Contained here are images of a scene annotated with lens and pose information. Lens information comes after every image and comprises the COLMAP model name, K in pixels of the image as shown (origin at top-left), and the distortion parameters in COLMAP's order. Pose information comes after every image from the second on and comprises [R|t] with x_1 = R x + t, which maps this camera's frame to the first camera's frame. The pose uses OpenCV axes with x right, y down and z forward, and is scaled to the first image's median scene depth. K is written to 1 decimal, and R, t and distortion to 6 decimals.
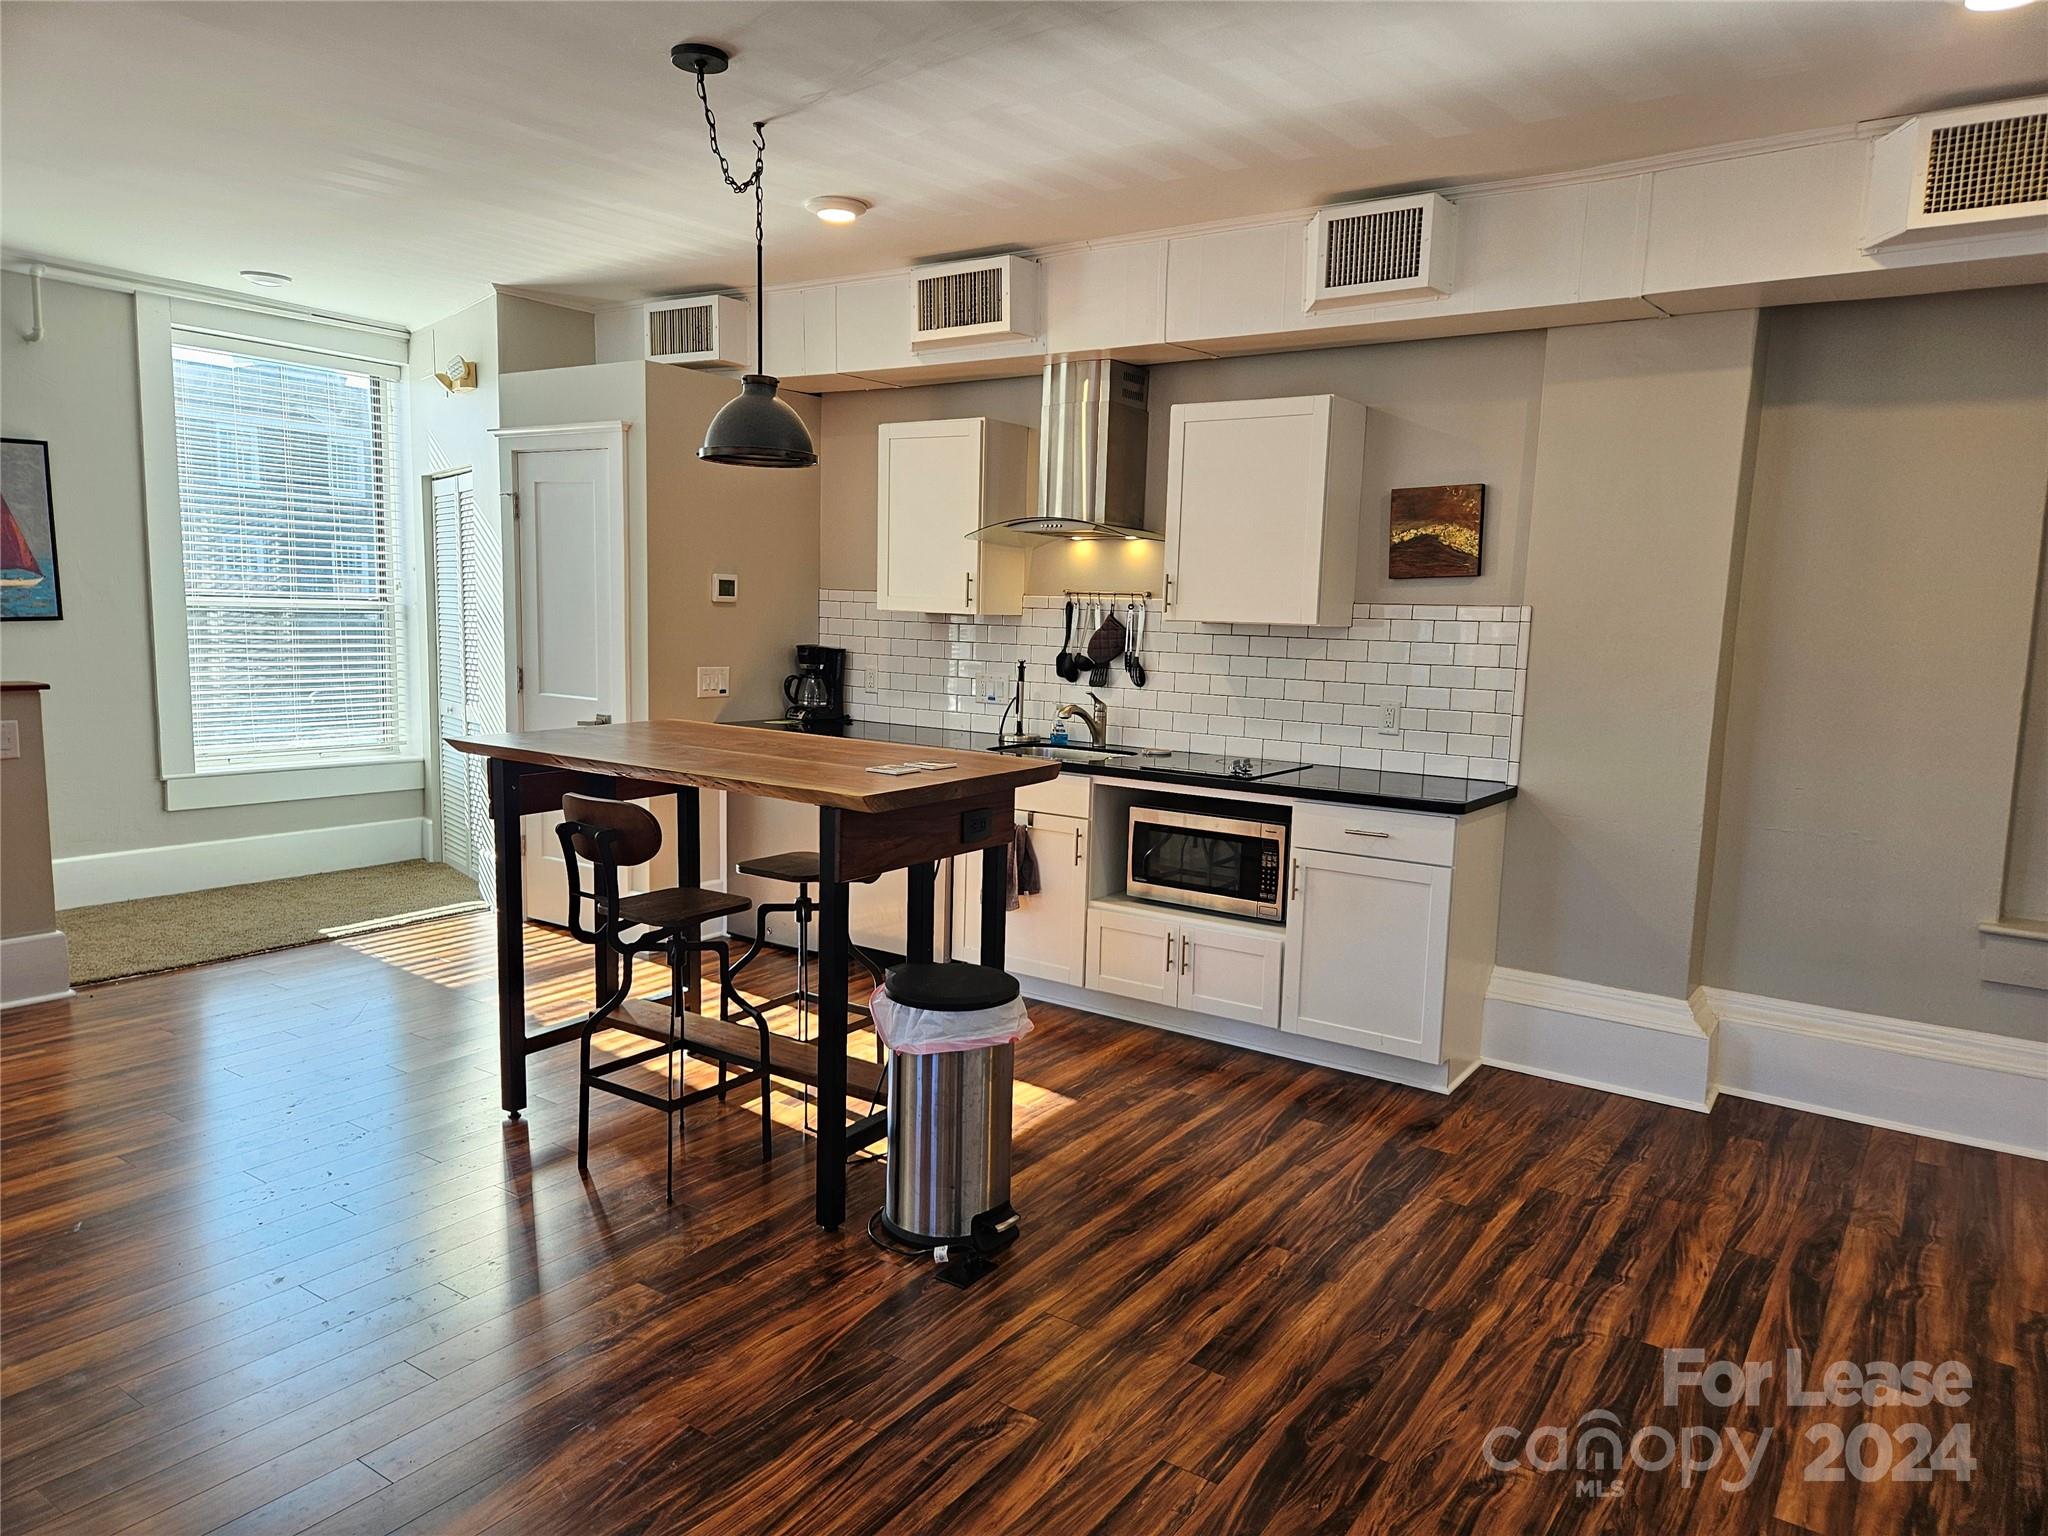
lens RADIAL K [[1370.6, 0, 1027.7], [0, 1370.6, 780.6], [0, 0, 1]] dist [0.066399, -0.047207]
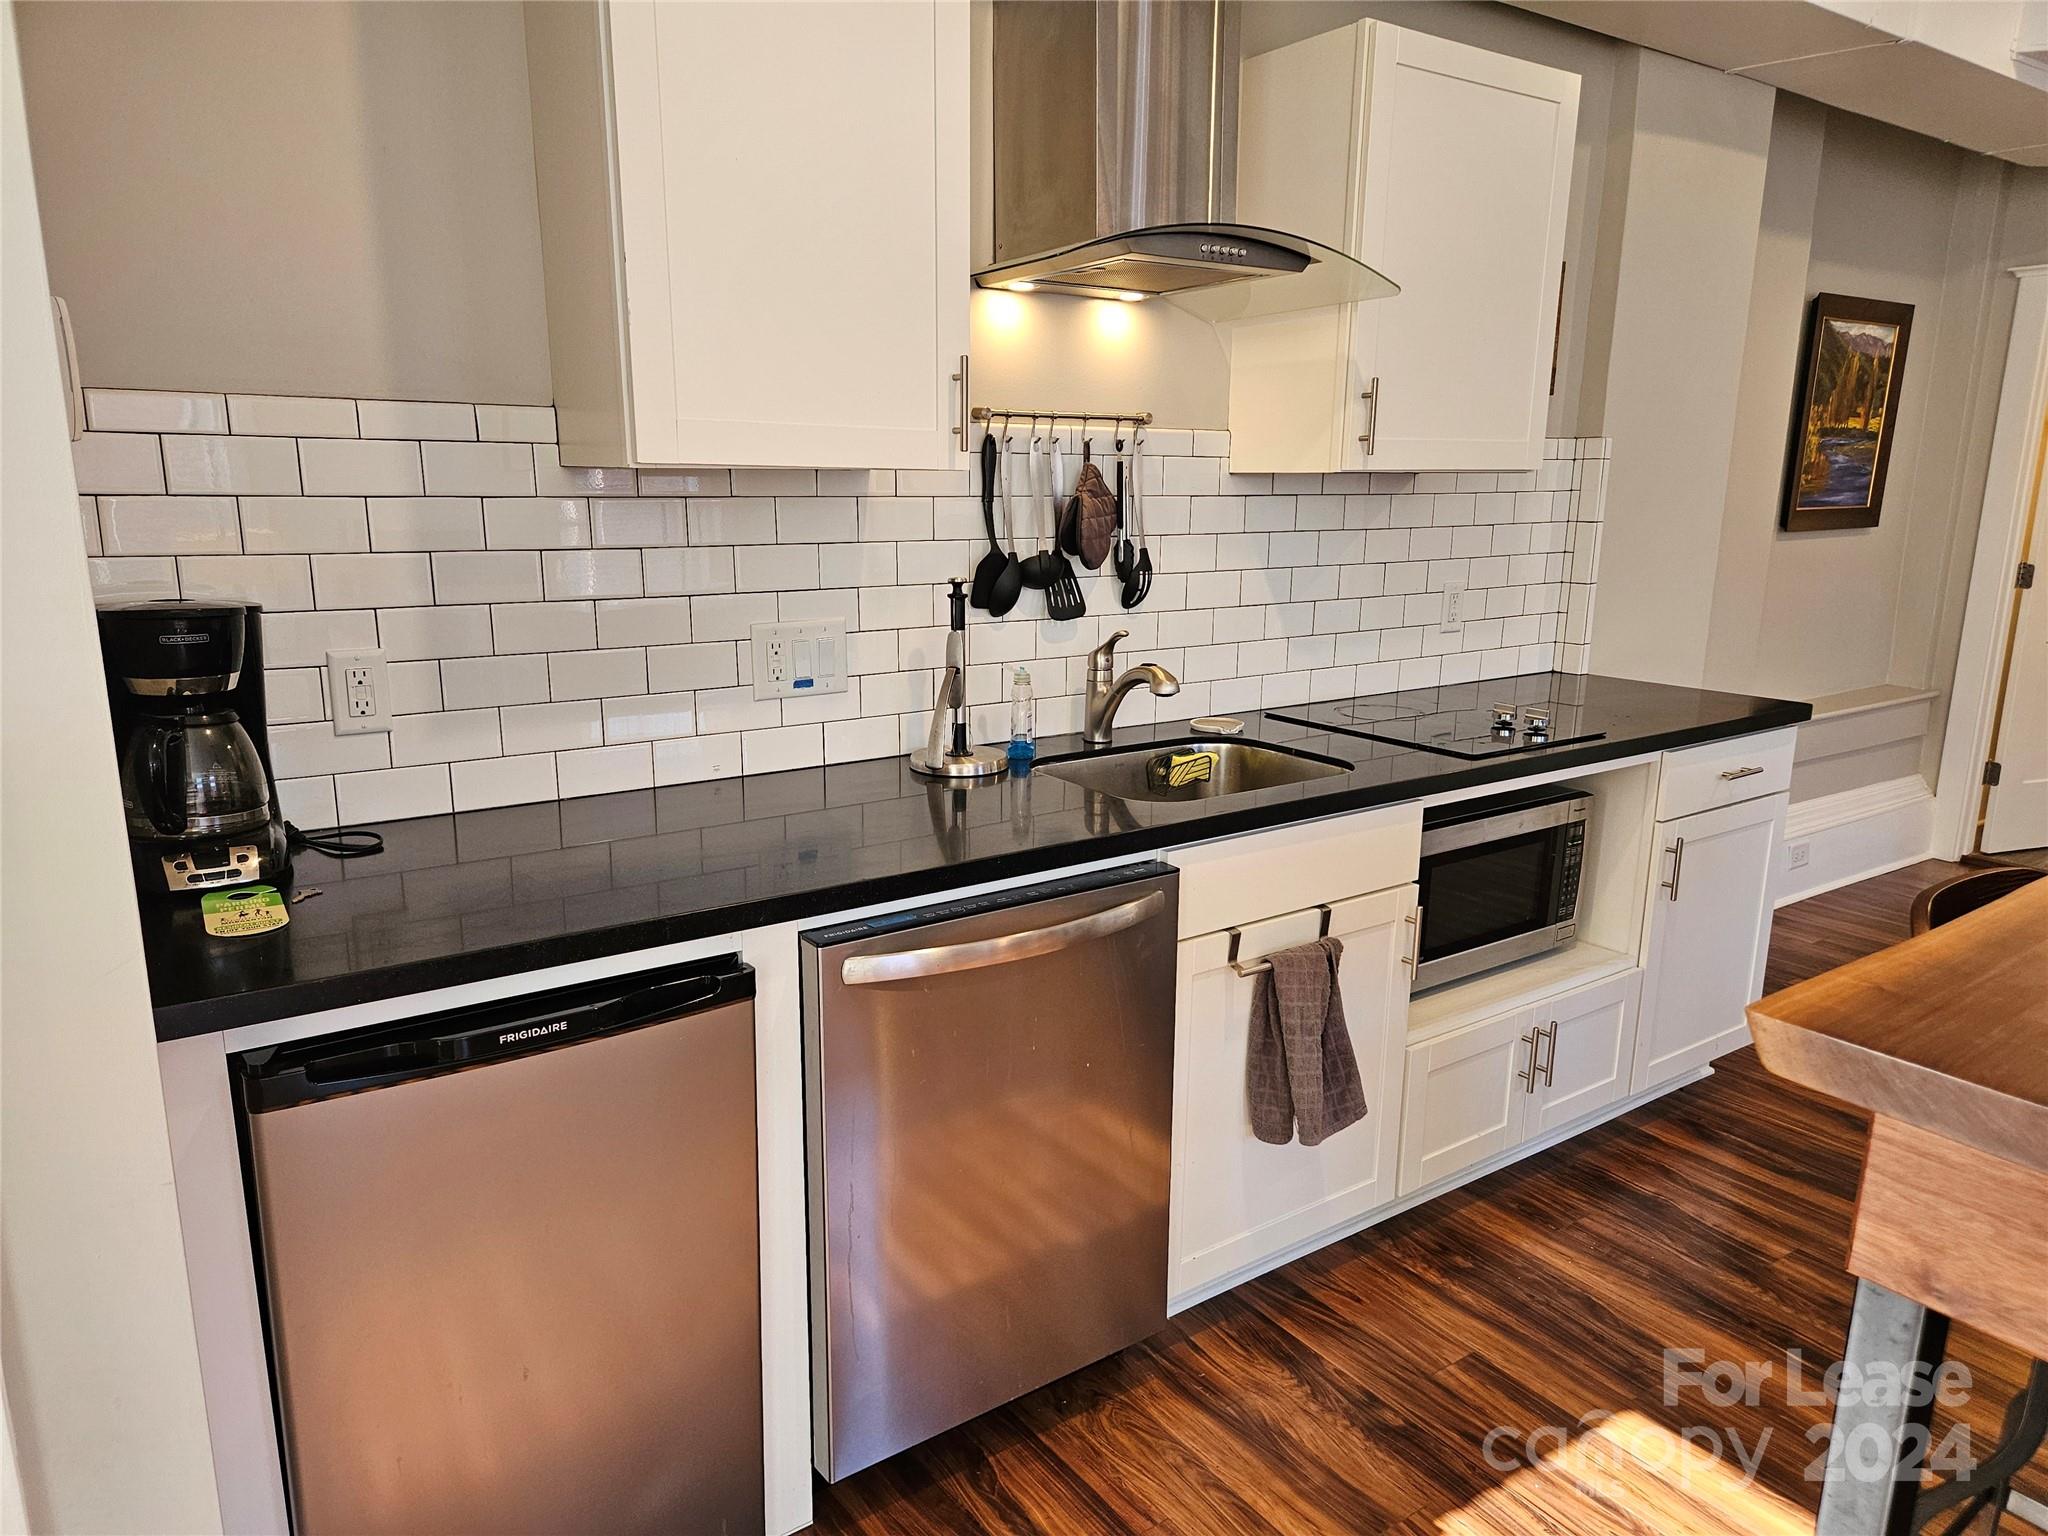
lens RADIAL K [[1370.6, 0, 1020.6], [0, 1370.6, 789.2], [0, 0, 1]] dist [0.066399, -0.047207]
pose [[0.339085, -0.236759, 0.910476, -0.475641], [0.123562, 0.970638, 0.206386, -0.132304], [-0.932606, 0.042518, 0.358383, 1.006477]]
